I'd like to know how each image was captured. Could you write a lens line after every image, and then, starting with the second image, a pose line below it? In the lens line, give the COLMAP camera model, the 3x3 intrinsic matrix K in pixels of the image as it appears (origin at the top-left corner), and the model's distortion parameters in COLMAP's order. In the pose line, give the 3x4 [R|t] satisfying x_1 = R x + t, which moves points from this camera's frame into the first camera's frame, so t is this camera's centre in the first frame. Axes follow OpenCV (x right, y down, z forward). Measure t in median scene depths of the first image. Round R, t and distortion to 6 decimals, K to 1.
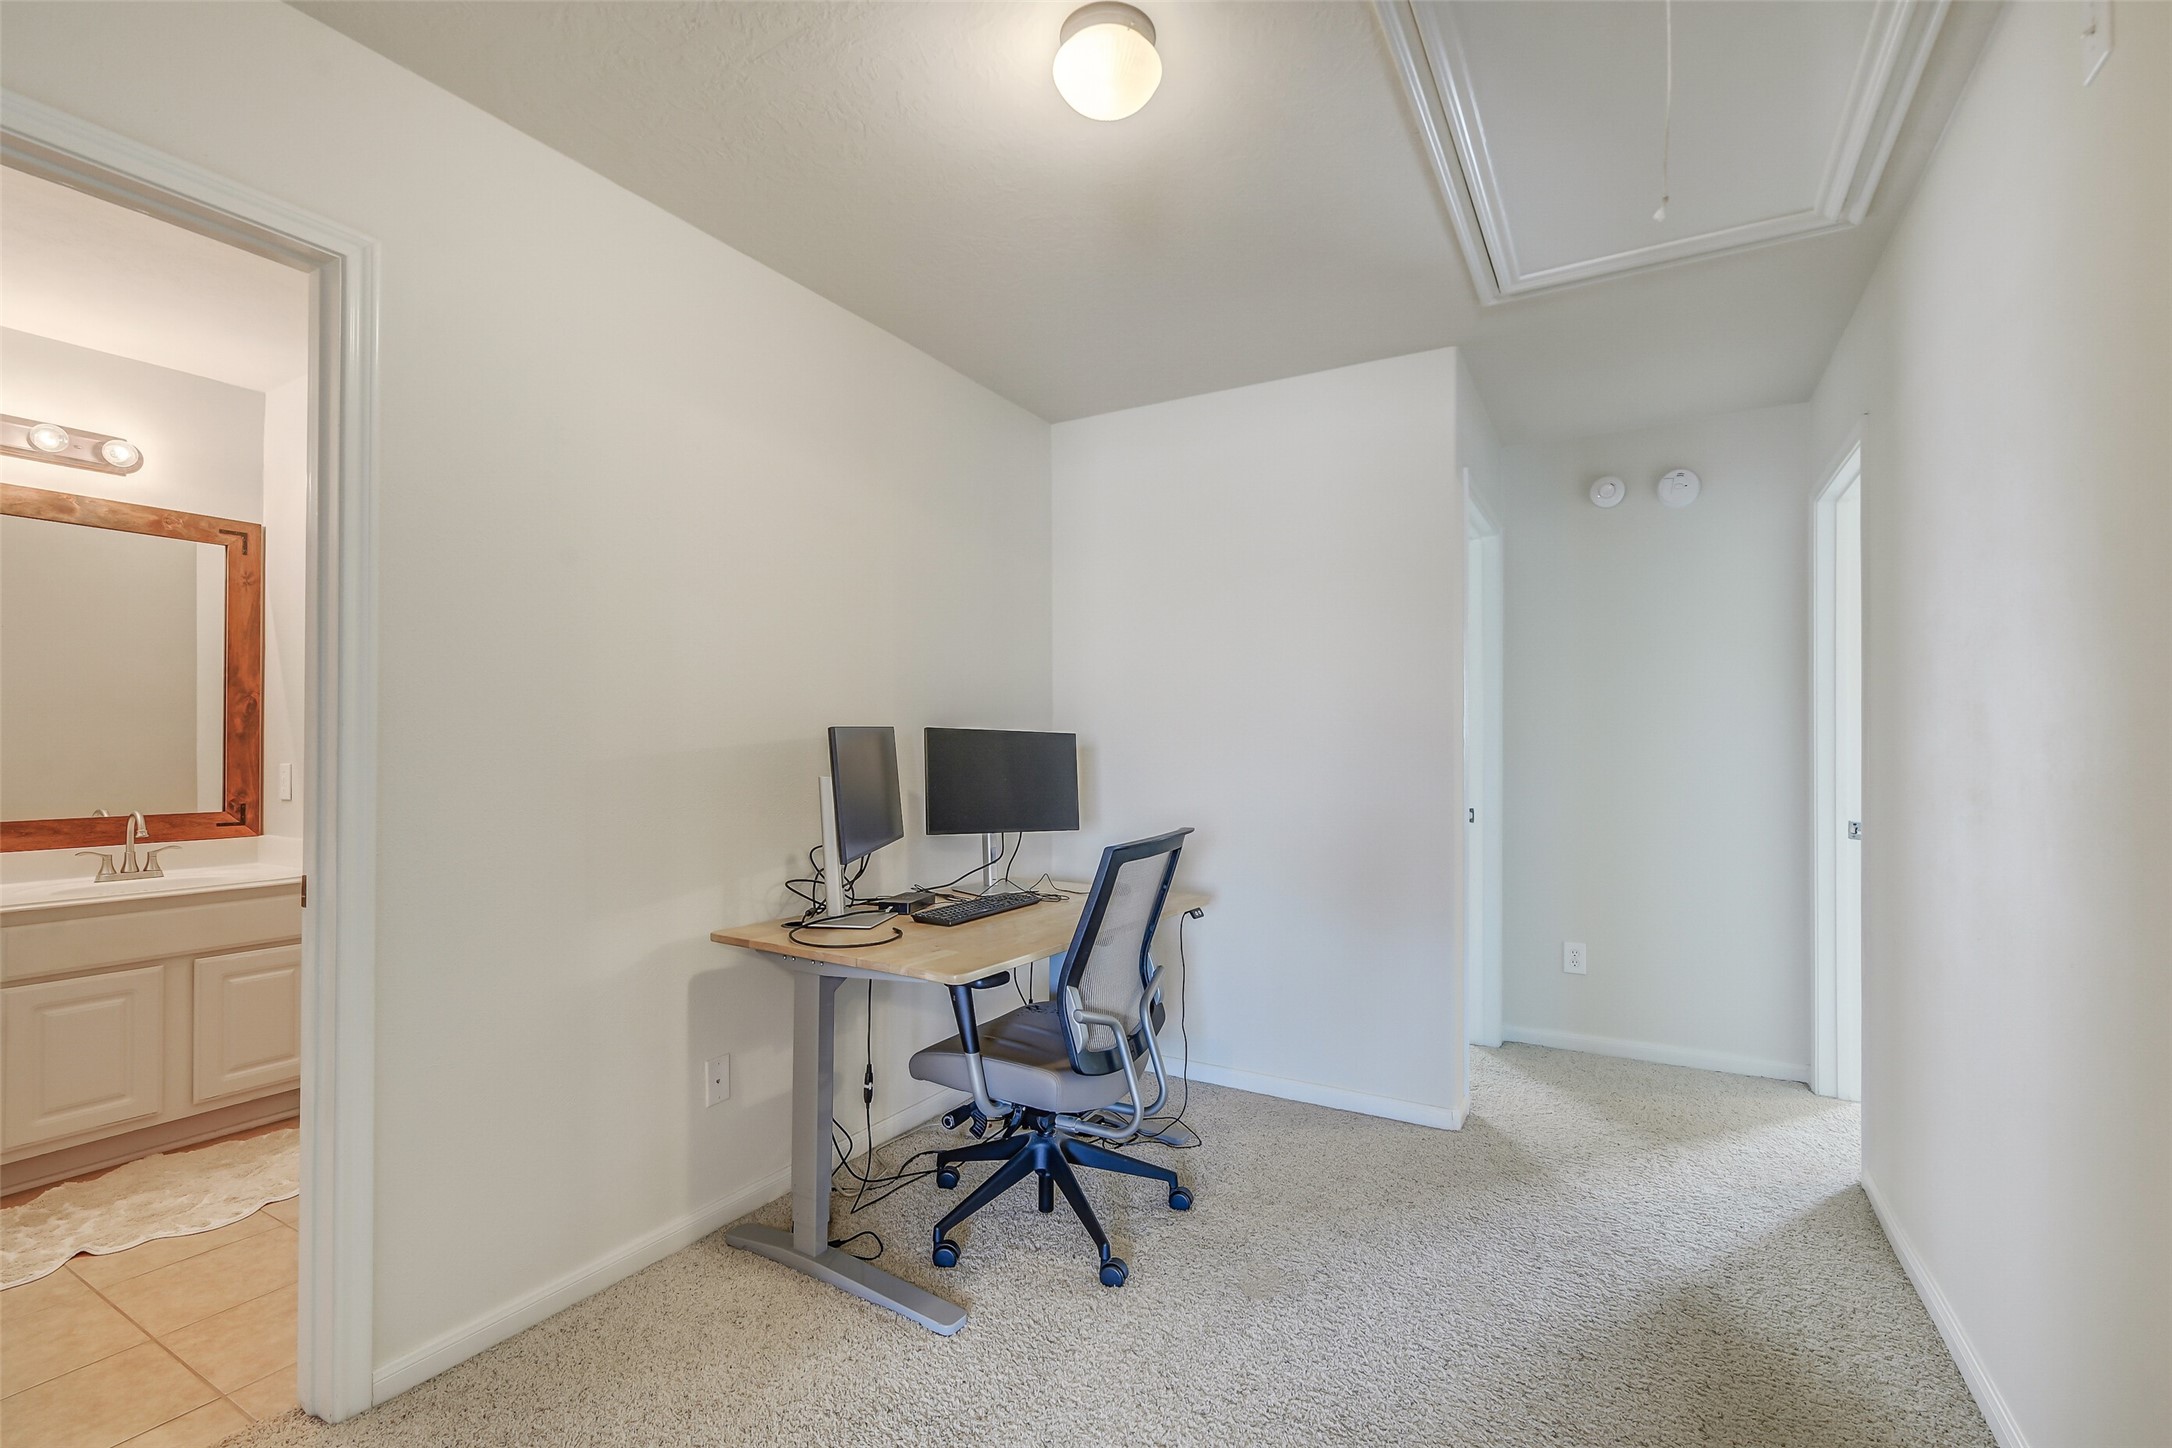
lens RADIAL K [[947.0, 0, 1089.0], [0, 947.0, 728.4], [0, 0, 1]] dist [0.001019, -0.000833]
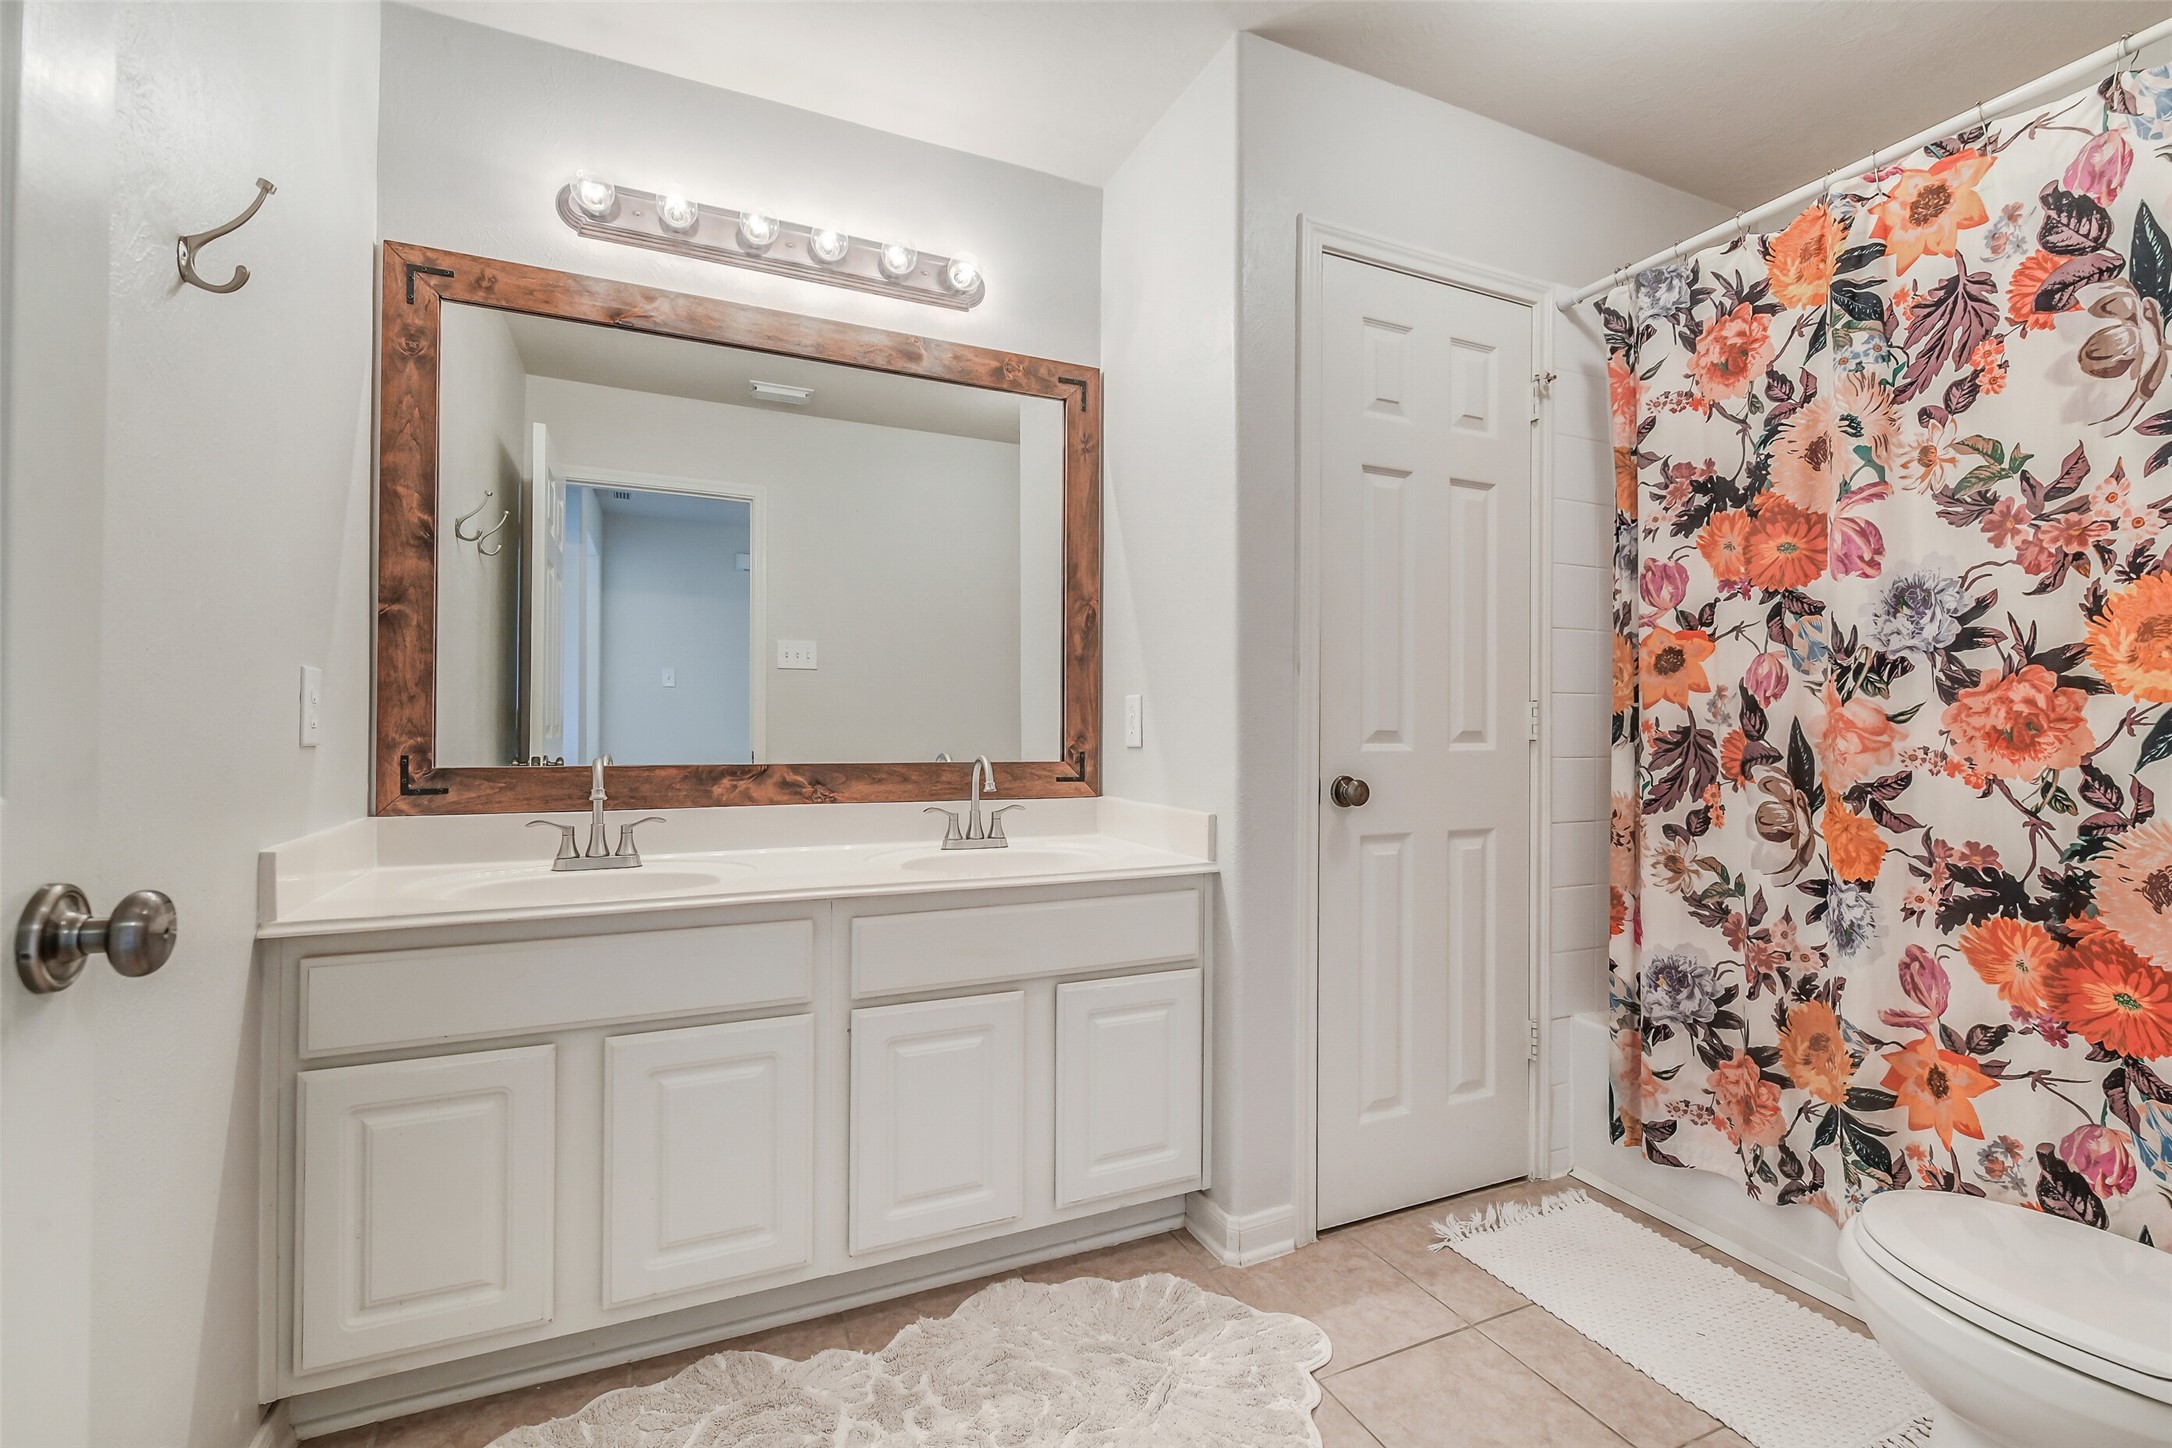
lens RADIAL K [[947.0, 0, 1089.0], [0, 947.0, 728.4], [0, 0, 1]] dist [0.001019, -0.000833]
pose [[0.811043, 0.011074, -0.584882, -0.471890], [-0.001930, 0.999866, 0.016254, 0.050464], [0.584984, -0.012054, 0.810955, 0.420251]]
